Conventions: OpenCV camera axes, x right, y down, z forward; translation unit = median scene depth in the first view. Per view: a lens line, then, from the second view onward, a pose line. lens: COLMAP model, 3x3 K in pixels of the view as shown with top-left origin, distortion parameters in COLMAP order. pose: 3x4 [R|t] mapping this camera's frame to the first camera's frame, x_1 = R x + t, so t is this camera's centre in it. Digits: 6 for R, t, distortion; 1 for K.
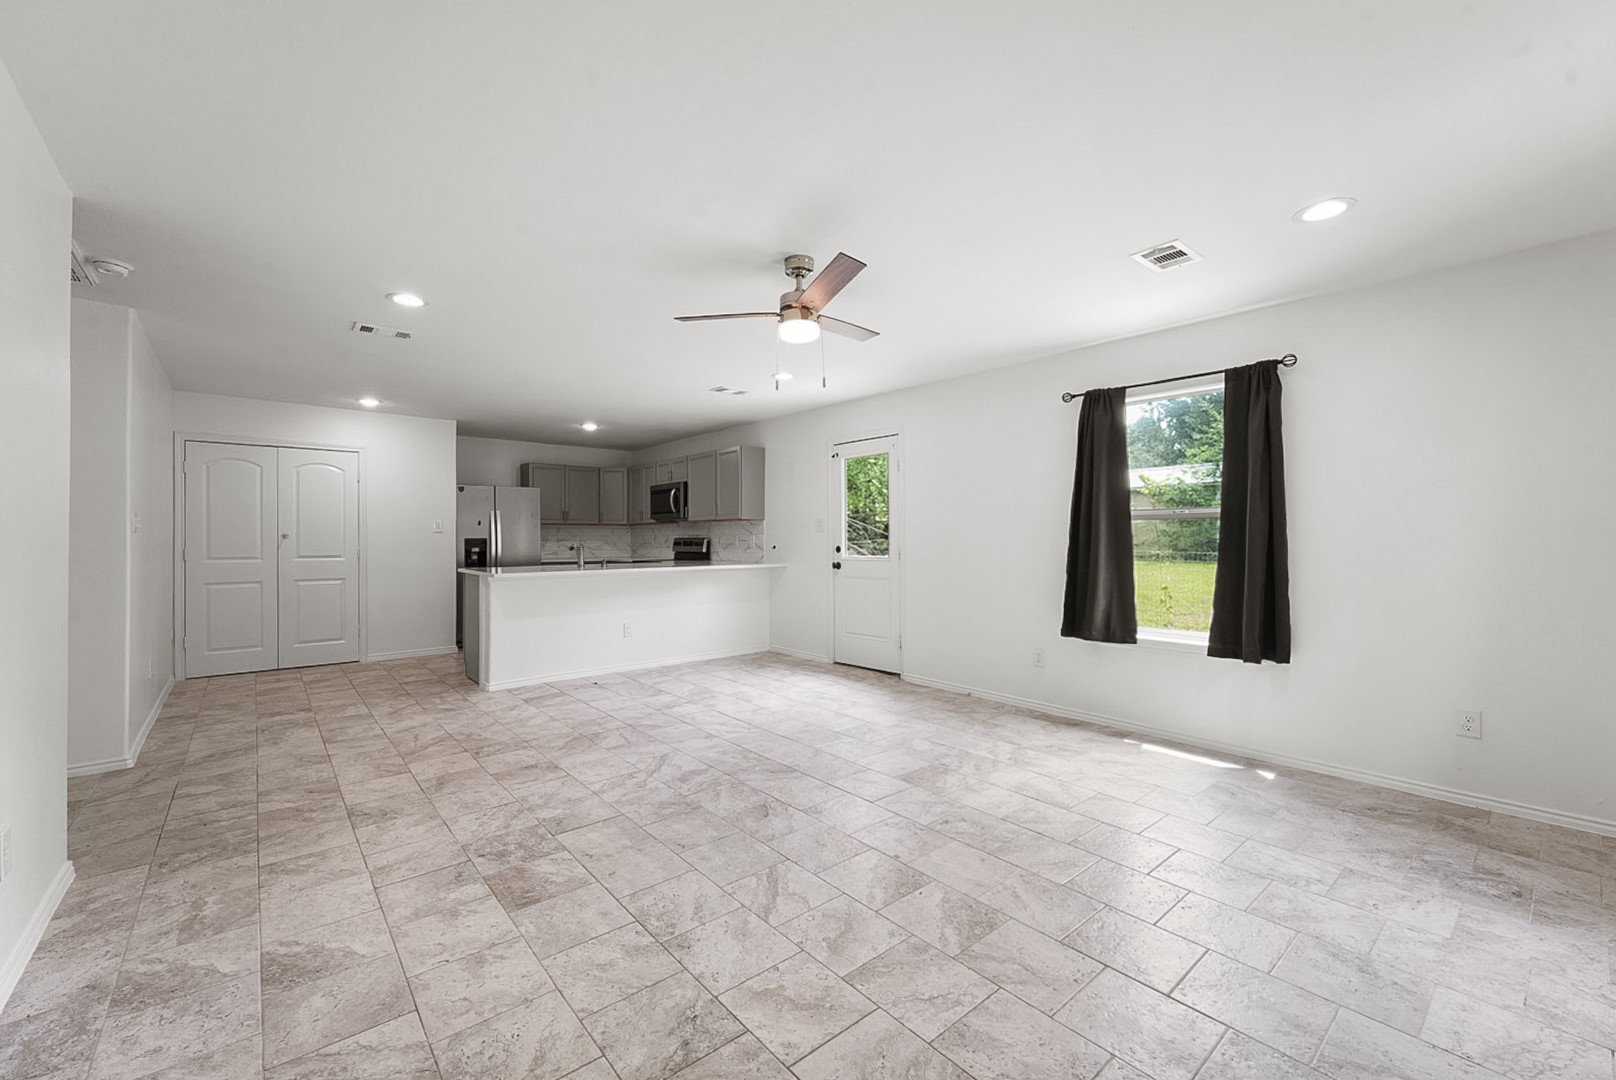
lens RADIAL K [[651.1, 0, 796.9], [0, 651.1, 541.6], [0, 0, 1]] dist [-0.000519, -0.000189]
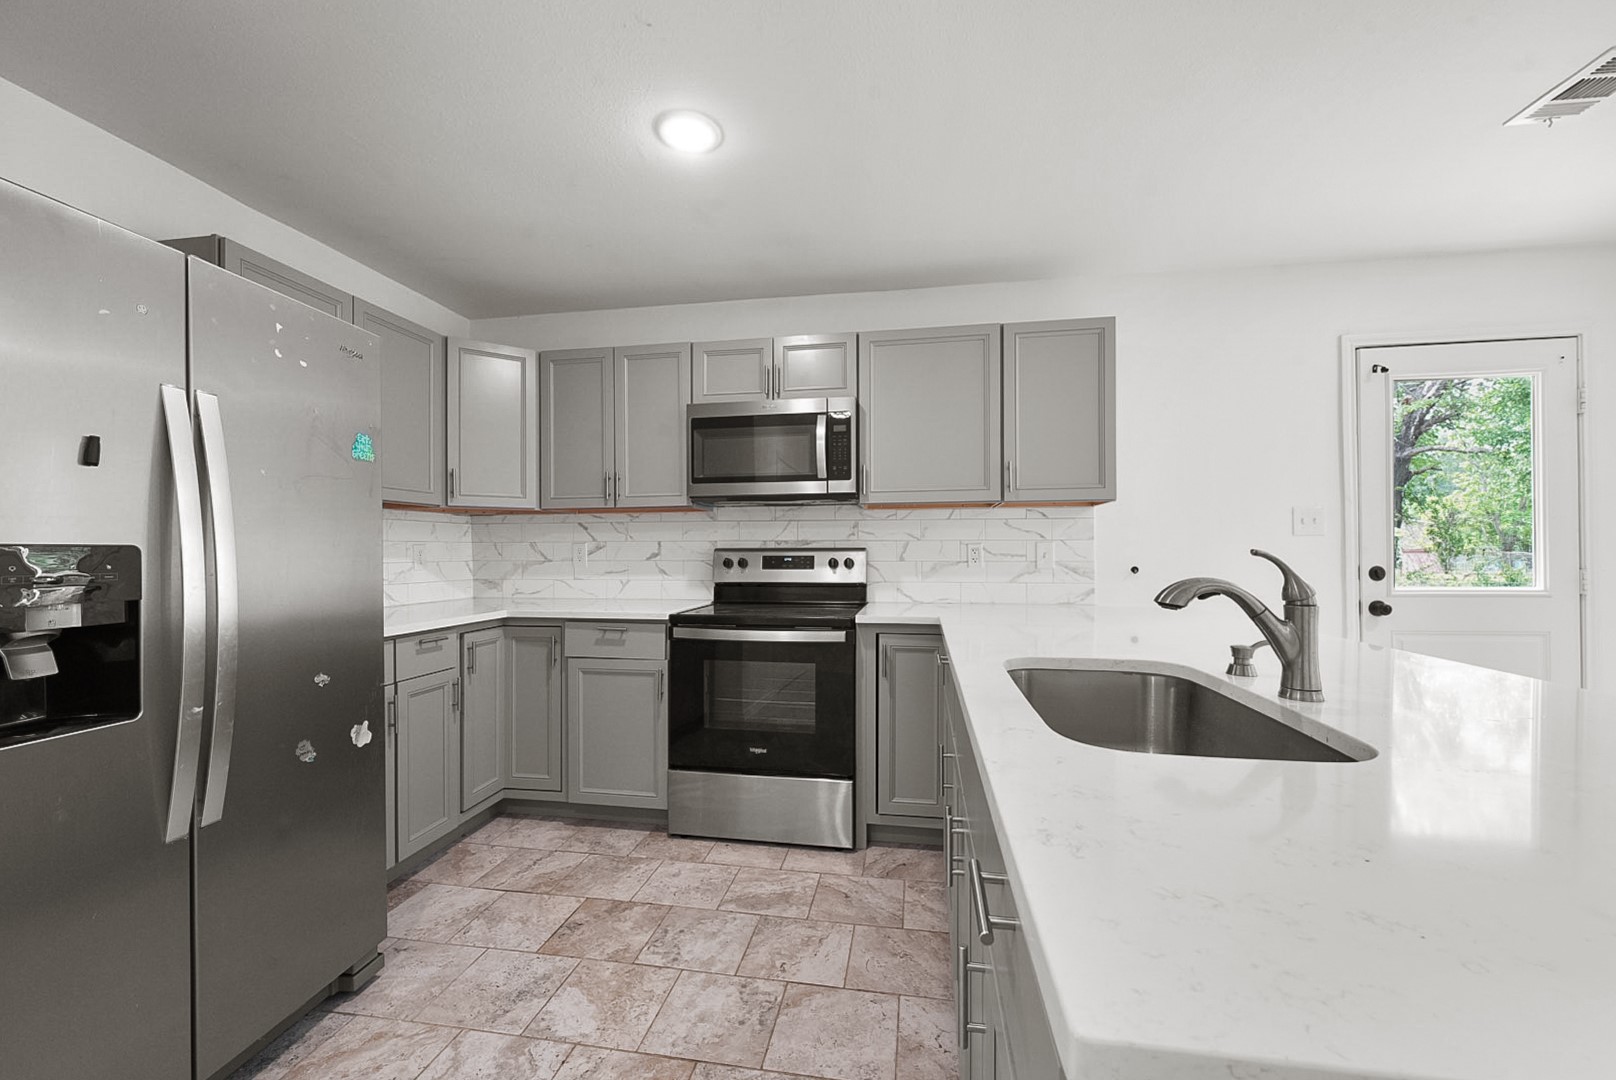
lens RADIAL K [[646.7, 0, 806.4], [0, 646.7, 551.6], [0, 0, 1]] dist [-0.001713, -0.000173]
pose [[0.762424, 0.000100, 0.647078, -1.006312], [0.002286, 0.999993, -0.002847, -0.005820], [-0.647074, 0.003650, 0.762418, 1.688698]]
